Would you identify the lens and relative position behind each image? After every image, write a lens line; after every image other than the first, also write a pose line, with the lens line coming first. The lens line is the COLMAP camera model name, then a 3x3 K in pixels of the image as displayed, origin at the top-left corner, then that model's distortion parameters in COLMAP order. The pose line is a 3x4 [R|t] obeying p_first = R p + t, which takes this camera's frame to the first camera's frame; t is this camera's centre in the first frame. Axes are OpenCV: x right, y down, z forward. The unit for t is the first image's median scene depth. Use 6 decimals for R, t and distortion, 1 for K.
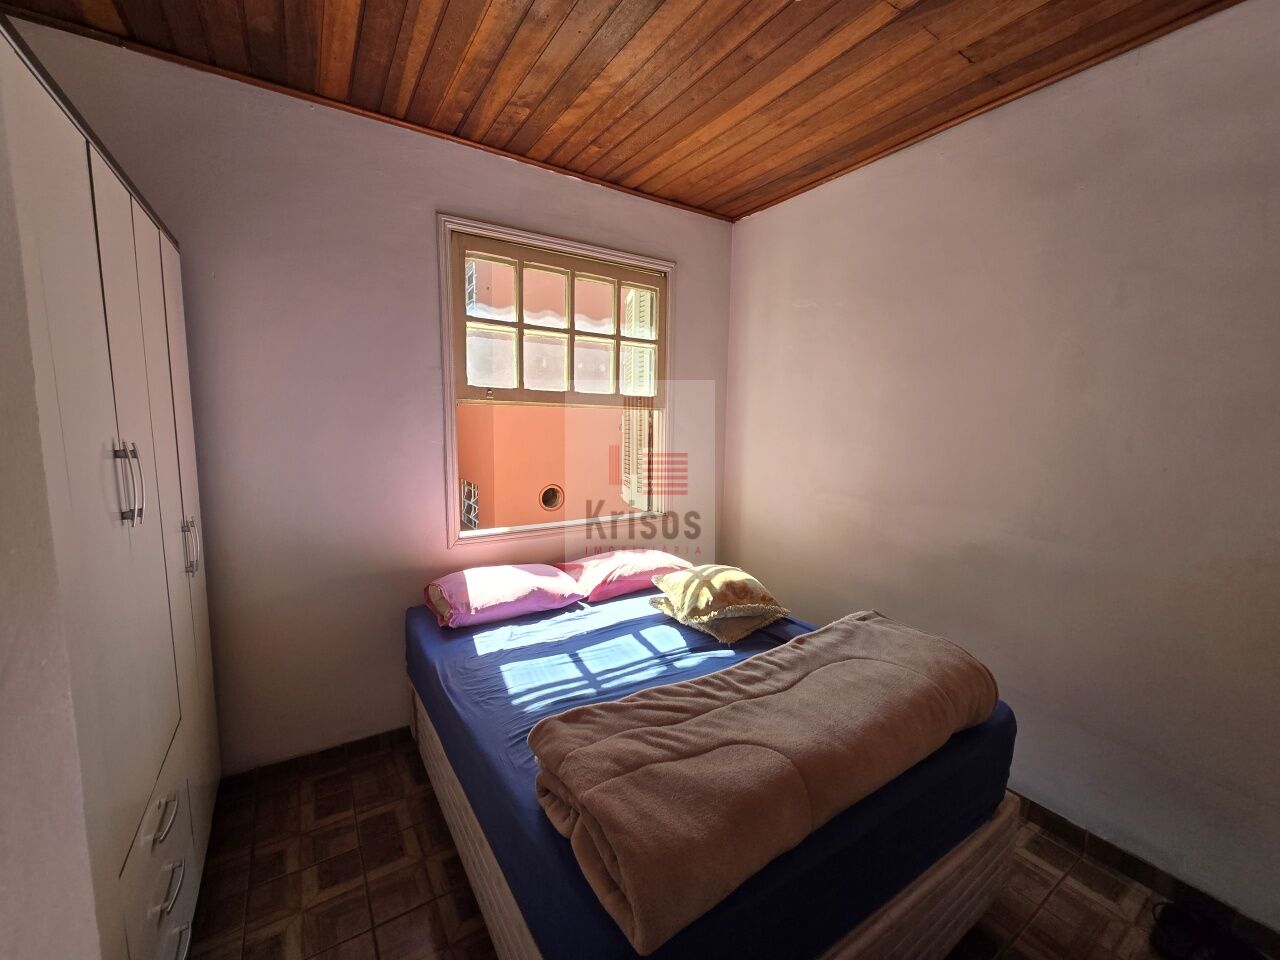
lens RADIAL K [[521.2, 0, 641.3], [0, 521.2, 480.1], [0, 0, 1]] dist [-0.003618, 0.001146]
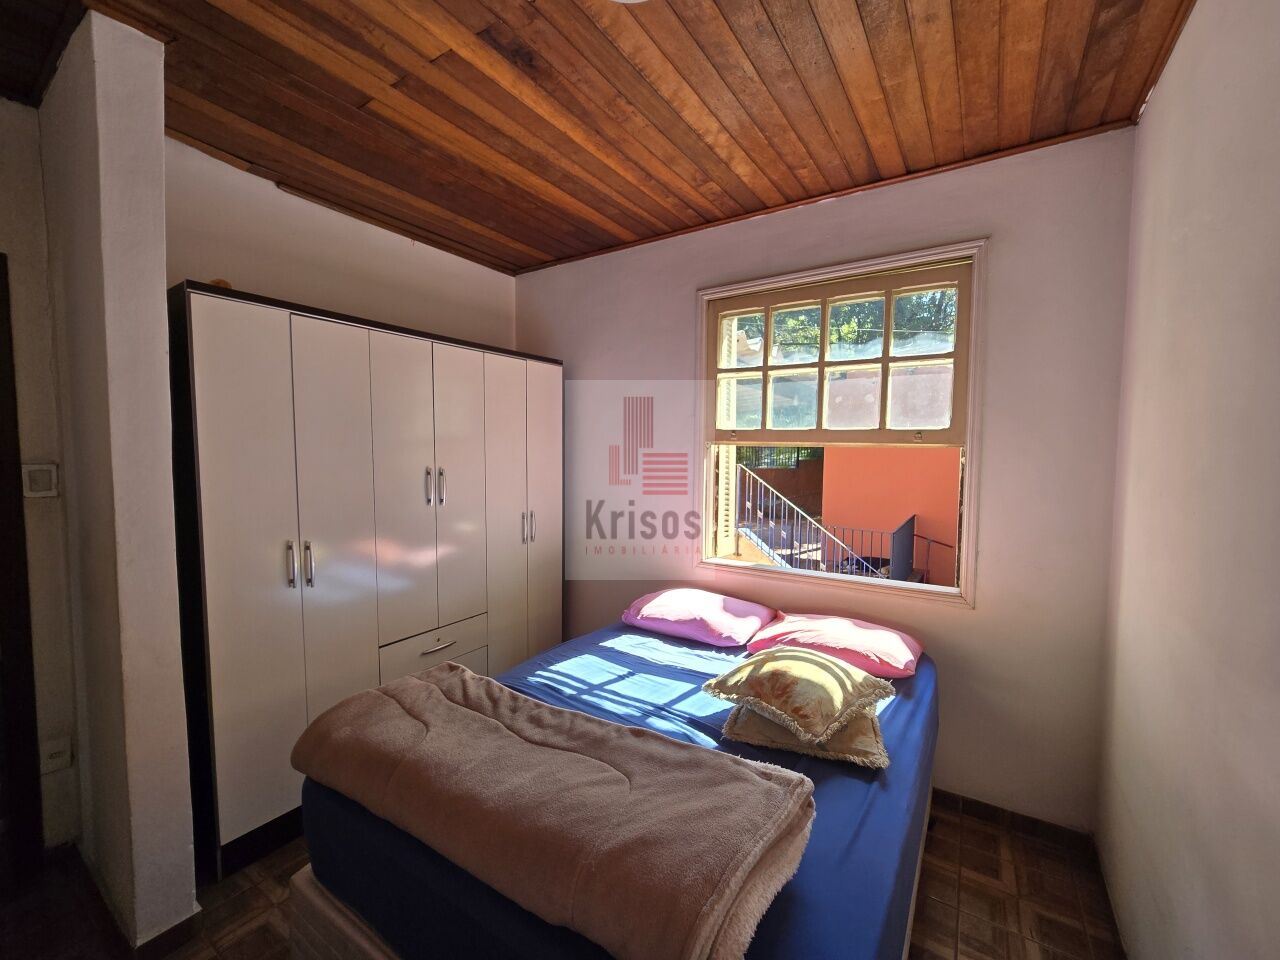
lens RADIAL K [[521.2, 0, 645.4], [0, 521.2, 479.8], [0, 0, 1]] dist [-0.003618, 0.001146]
pose [[0.413356, 0.039730, -0.909702, 0.777281], [-0.109732, 0.993940, -0.006452, -0.057203], [0.903933, 0.102491, 0.415211, 0.482305]]
